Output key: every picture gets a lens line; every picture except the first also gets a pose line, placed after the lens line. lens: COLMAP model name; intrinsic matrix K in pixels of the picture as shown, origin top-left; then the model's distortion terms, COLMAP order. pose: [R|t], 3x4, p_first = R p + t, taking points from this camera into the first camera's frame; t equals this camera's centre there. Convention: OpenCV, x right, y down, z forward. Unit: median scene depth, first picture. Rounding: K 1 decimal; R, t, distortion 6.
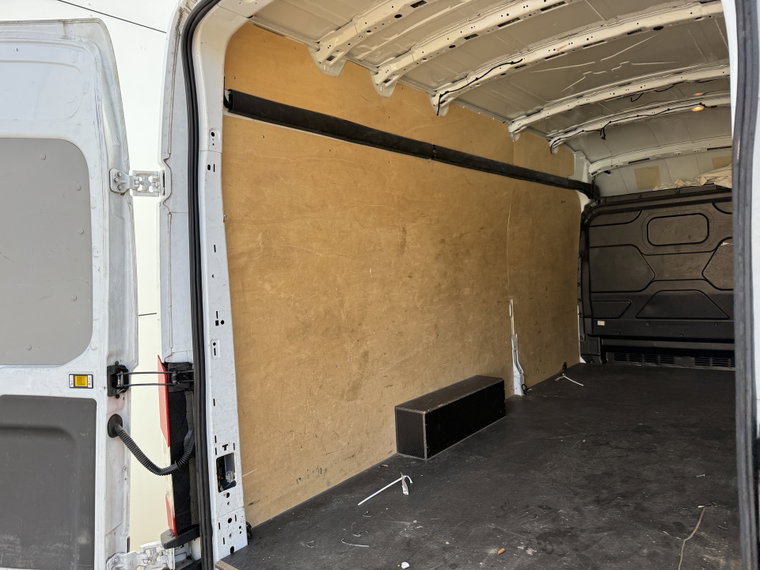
lens RADIAL K [[531.3, 0, 380.0], [0, 531.3, 285.0], [0, 0, 1]] dist [0.069840, -0.083756]
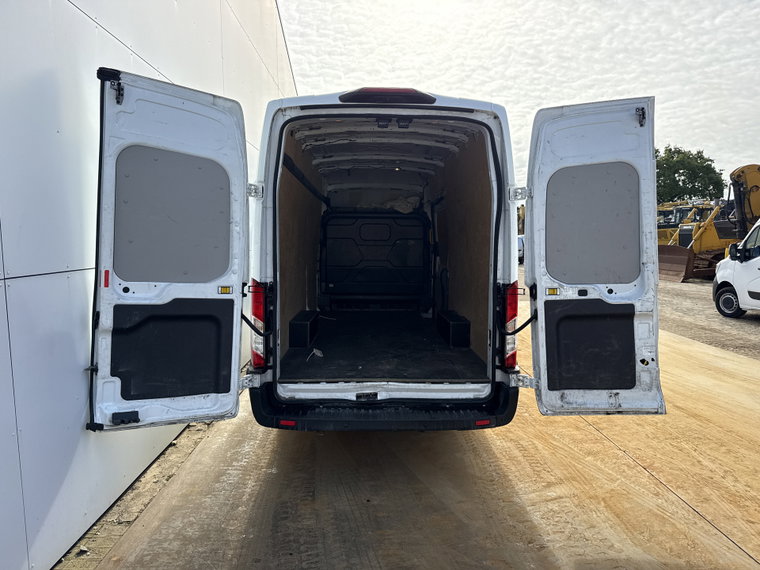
lens RADIAL K [[531.3, 0, 380.0], [0, 531.3, 285.0], [0, 0, 1]] dist [0.069840, -0.083756]
pose [[0.753865, 0.017454, 0.656798, -0.937301], [-0.034246, 0.999332, 0.012750, 0.078854], [-0.656137, -0.032105, 0.753959, -0.537212]]
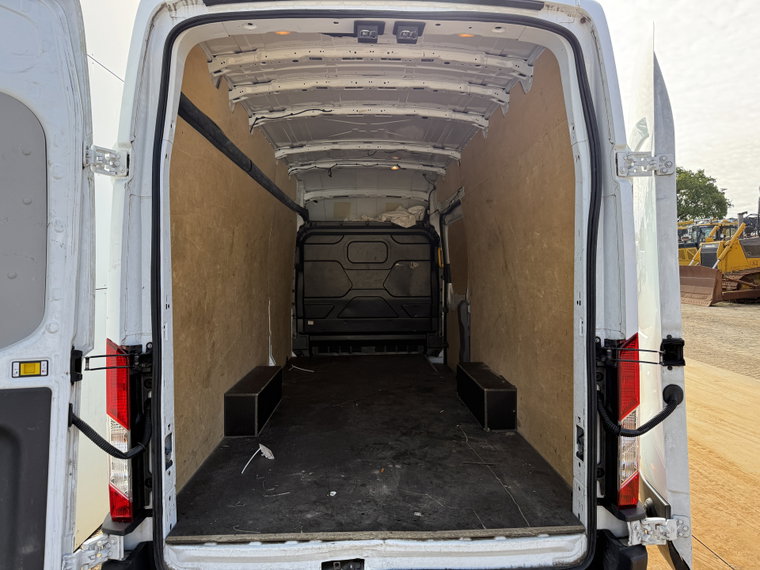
lens RADIAL K [[531.3, 0, 380.0], [0, 531.3, 285.0], [0, 0, 1]] dist [0.069840, -0.083756]
pose [[0.752406, 0.037290, 0.657644, -0.479400], [-0.019892, 0.999227, -0.033900, 0.039595], [-0.658399, 0.012425, 0.752566, -0.035254]]
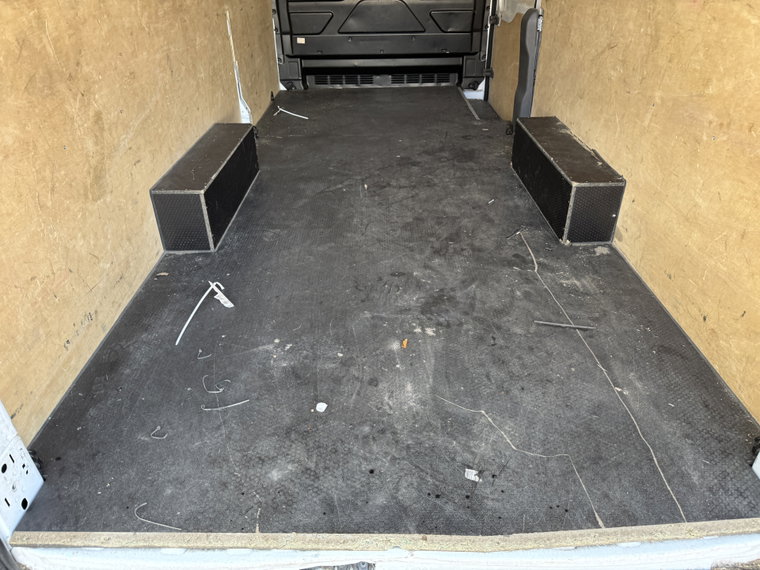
lens RADIAL K [[532.8, 0, 379.4], [0, 532.8, 273.1], [0, 0, 1]] dist [0.071445, -0.081935]
pose [[0.770251, -0.282726, 0.571646, -0.174085], [-0.014704, 0.888250, 0.459125, 0.004435], [-0.637571, -0.362047, 0.680018, 0.327414]]
